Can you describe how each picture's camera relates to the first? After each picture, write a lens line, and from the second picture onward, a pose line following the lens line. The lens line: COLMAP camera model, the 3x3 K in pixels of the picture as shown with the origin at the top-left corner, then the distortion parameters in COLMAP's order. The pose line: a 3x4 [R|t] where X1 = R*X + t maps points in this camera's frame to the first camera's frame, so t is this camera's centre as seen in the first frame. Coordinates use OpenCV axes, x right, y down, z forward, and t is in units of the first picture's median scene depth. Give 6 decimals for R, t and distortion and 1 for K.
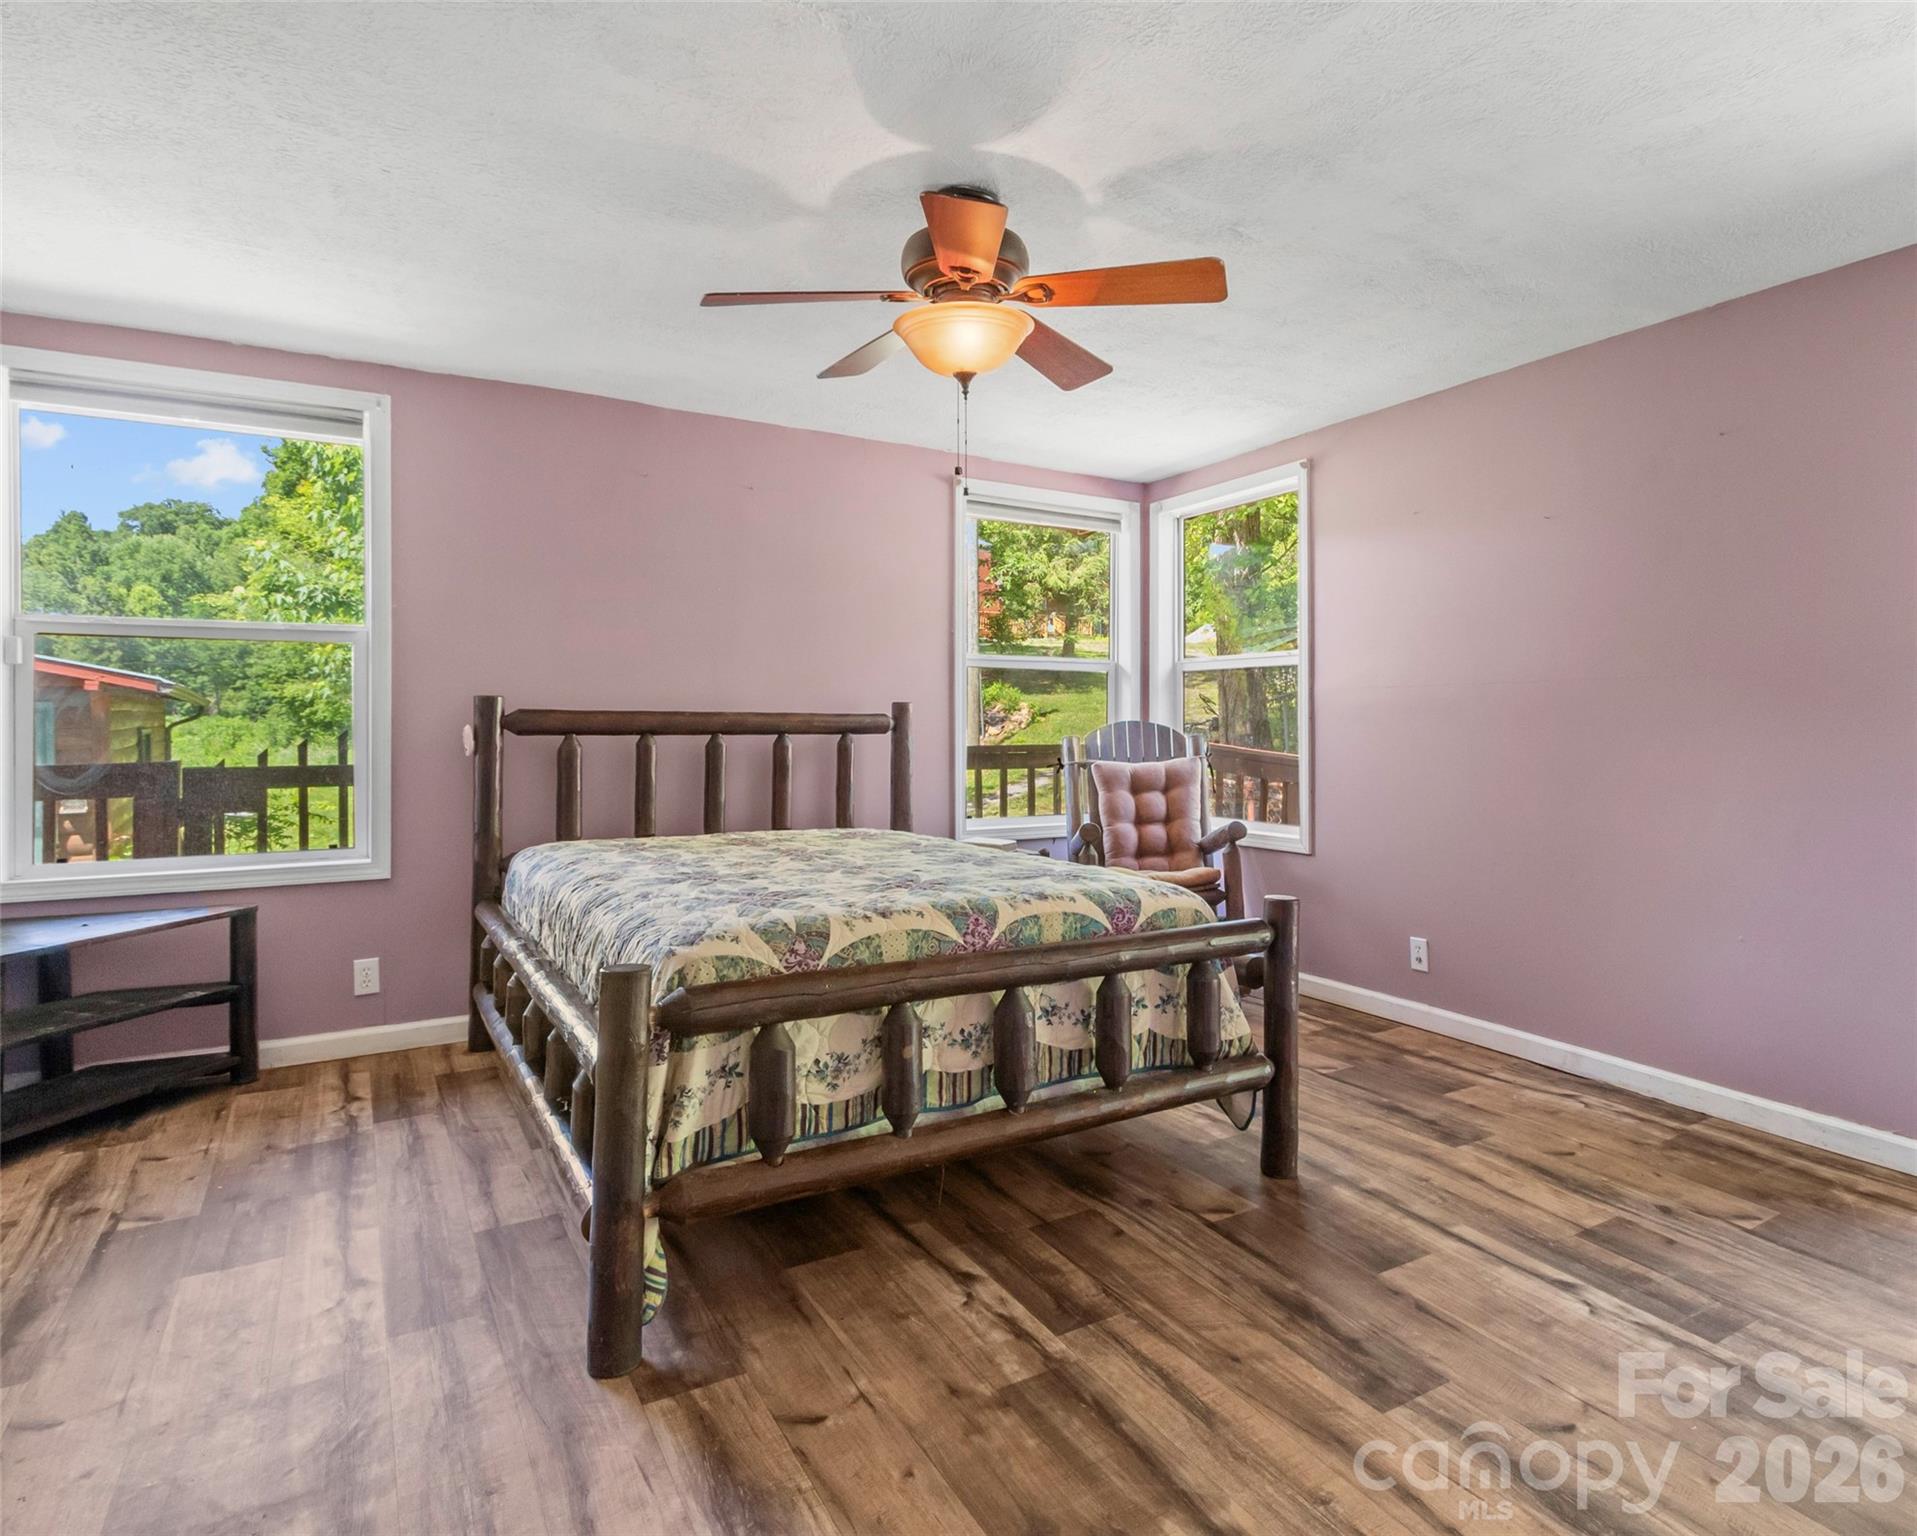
lens RADIAL K [[1001.8, 0, 960.8], [0, 1001.8, 723.1], [0, 0, 1]] dist [0.005514, 0.000195]
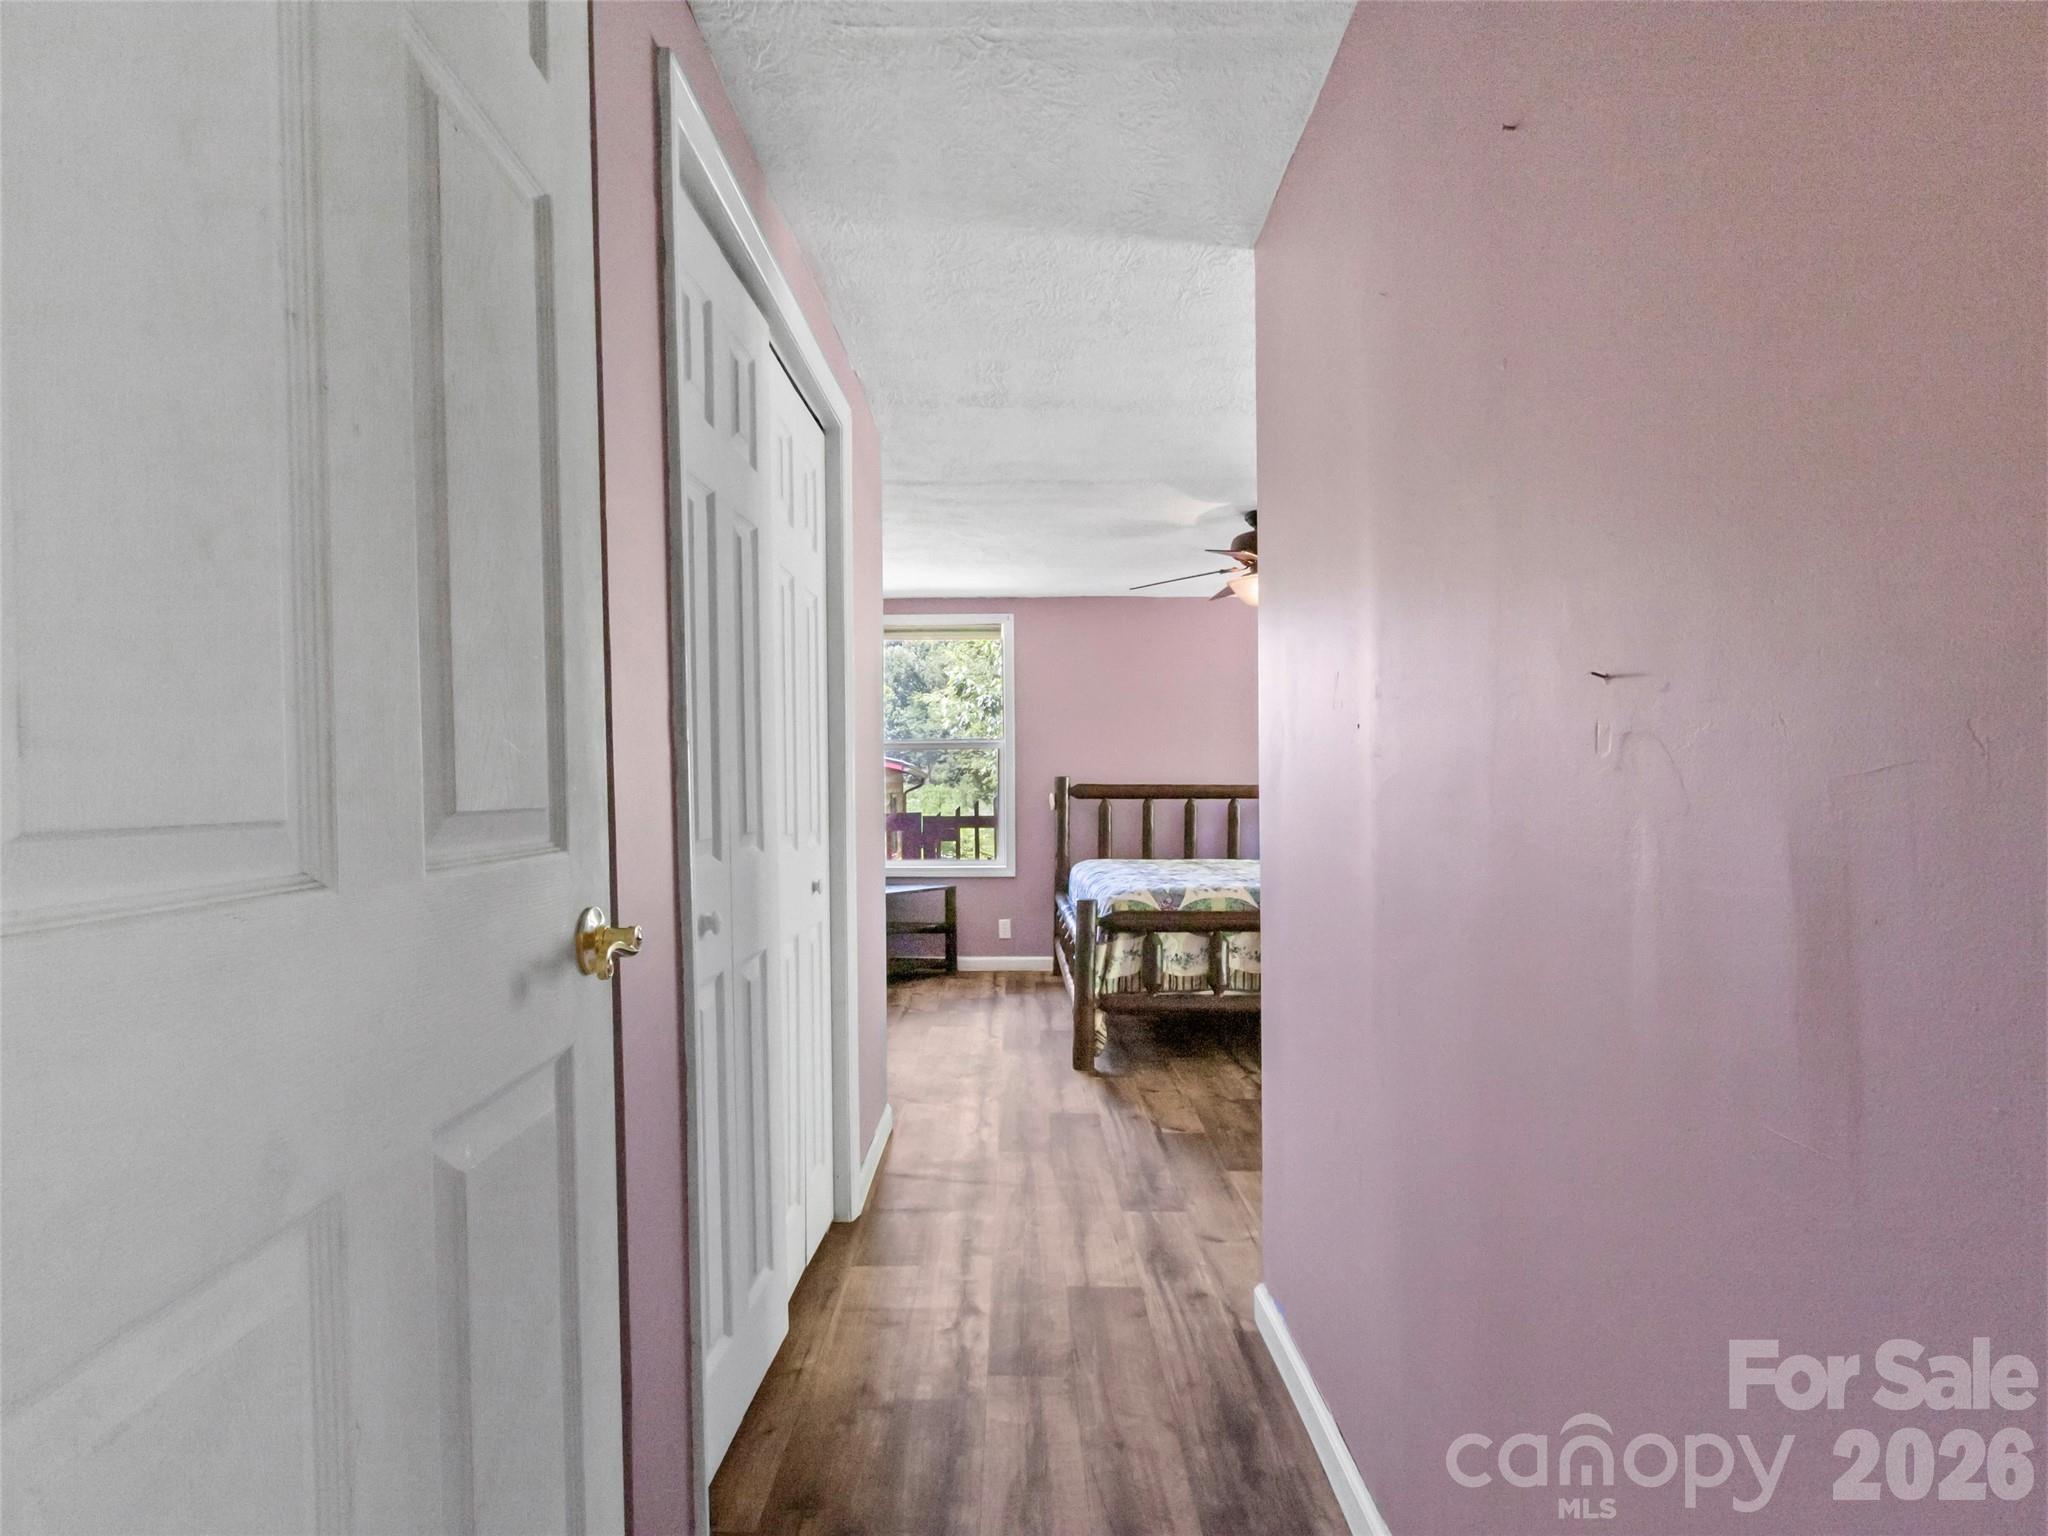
lens RADIAL K [[1055.0, 0, 1019.1], [0, 1055.0, 834.9], [0, 0, 1]] dist [0.001744, 0.001355]
pose [[0.852816, 0.019376, -0.521852, 0.480307], [0.004768, 0.998981, 0.044882, -0.008854], [0.522190, -0.040765, 0.851855, -0.690851]]
